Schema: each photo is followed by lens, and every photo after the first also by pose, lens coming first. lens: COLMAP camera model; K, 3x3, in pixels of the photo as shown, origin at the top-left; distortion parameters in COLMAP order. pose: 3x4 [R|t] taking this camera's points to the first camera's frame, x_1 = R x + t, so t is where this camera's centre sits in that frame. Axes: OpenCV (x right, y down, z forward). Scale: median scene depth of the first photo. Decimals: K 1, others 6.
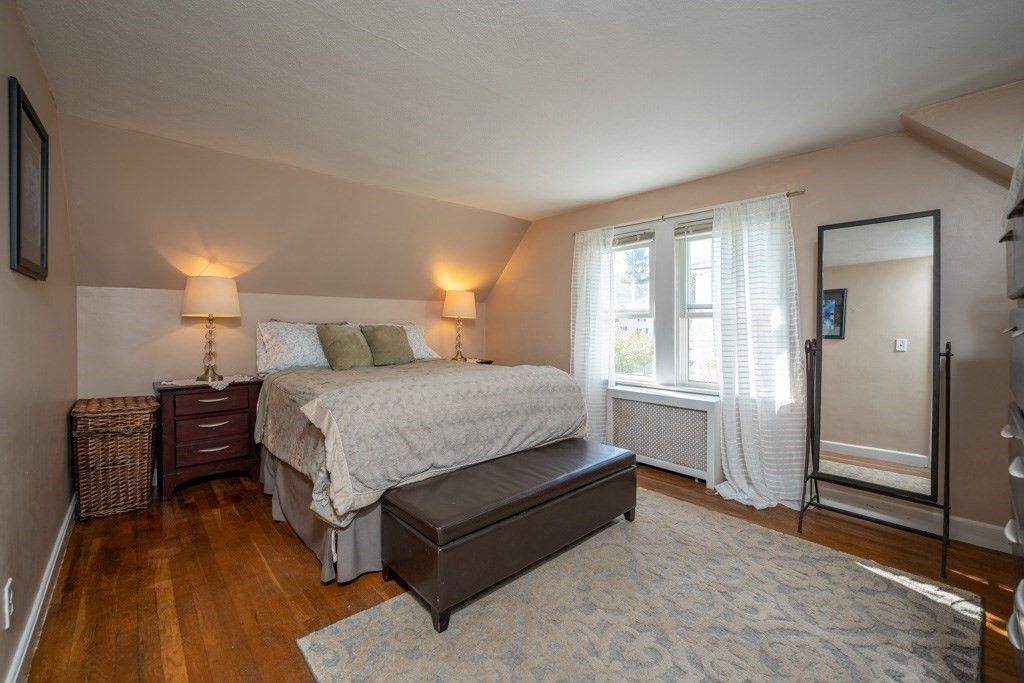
lens RADIAL K [[416.5, 0, 517.9], [0, 416.5, 331.4], [0, 0, 1]] dist [-0.025040, -0.000211]
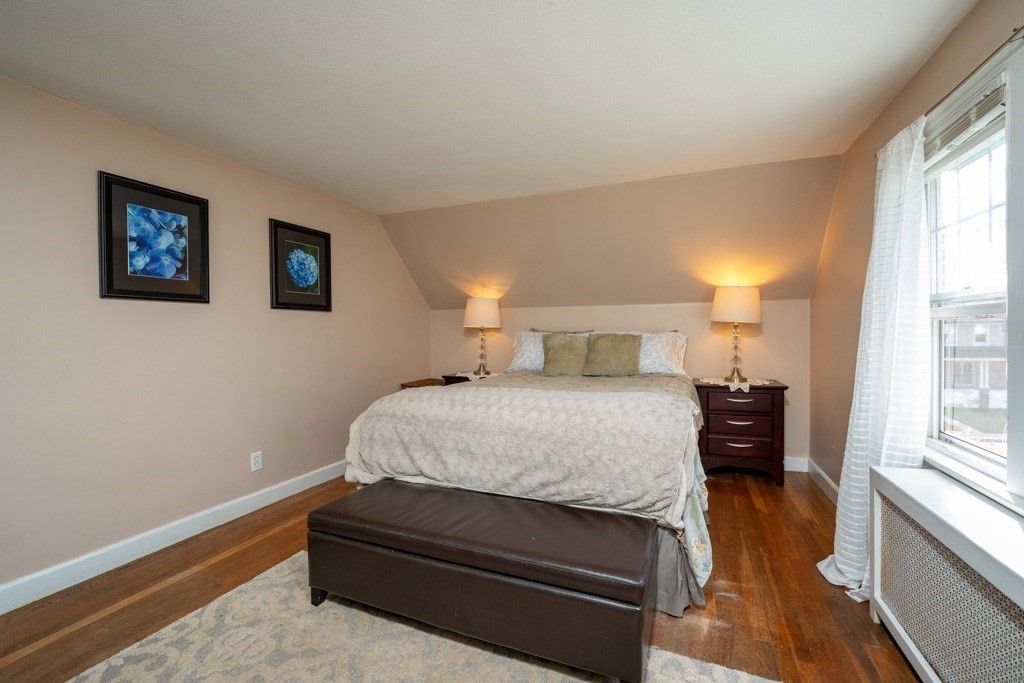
lens RADIAL K [[416.5, 0, 517.5], [0, 416.5, 338.6], [0, 0, 1]] dist [-0.025040, -0.000211]
pose [[0.425443, 0.008761, -0.904943, 0.550895], [-0.005668, 0.999959, 0.007016, -0.010308], [0.904967, 0.002144, 0.425475, 0.525514]]
